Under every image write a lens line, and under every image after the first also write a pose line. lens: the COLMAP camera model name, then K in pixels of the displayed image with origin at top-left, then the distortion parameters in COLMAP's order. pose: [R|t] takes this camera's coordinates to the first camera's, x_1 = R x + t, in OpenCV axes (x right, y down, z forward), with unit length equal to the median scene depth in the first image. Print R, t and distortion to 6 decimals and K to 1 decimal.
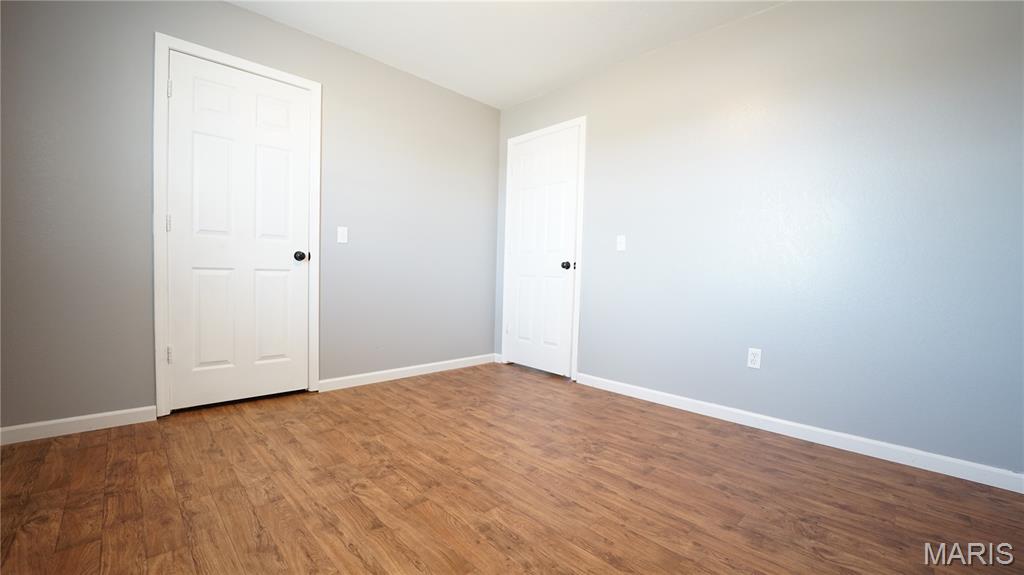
lens RADIAL K [[414.1, 0, 504.9], [0, 414.1, 285.7], [0, 0, 1]] dist [-0.023730, 0.000624]
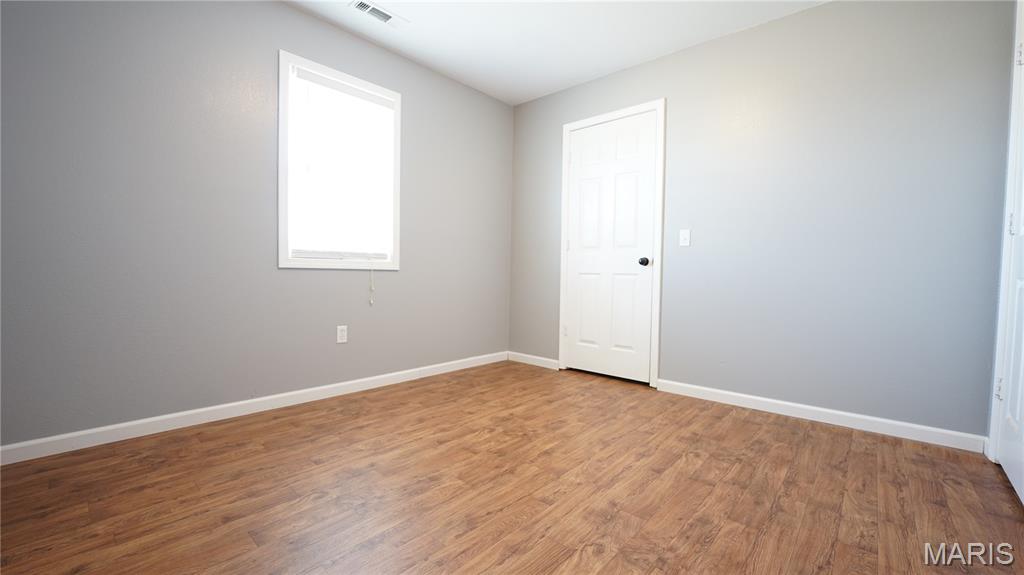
lens RADIAL K [[405.0, 0, 510.5], [0, 405.0, 289.0], [0, 0, 1]] dist [-0.024642, 0.000291]
pose [[0.071211, 0.010811, -0.997403, 0.526713], [-0.032955, 0.999421, 0.008480, 0.004176], [0.996917, 0.032266, 0.071526, 0.513947]]
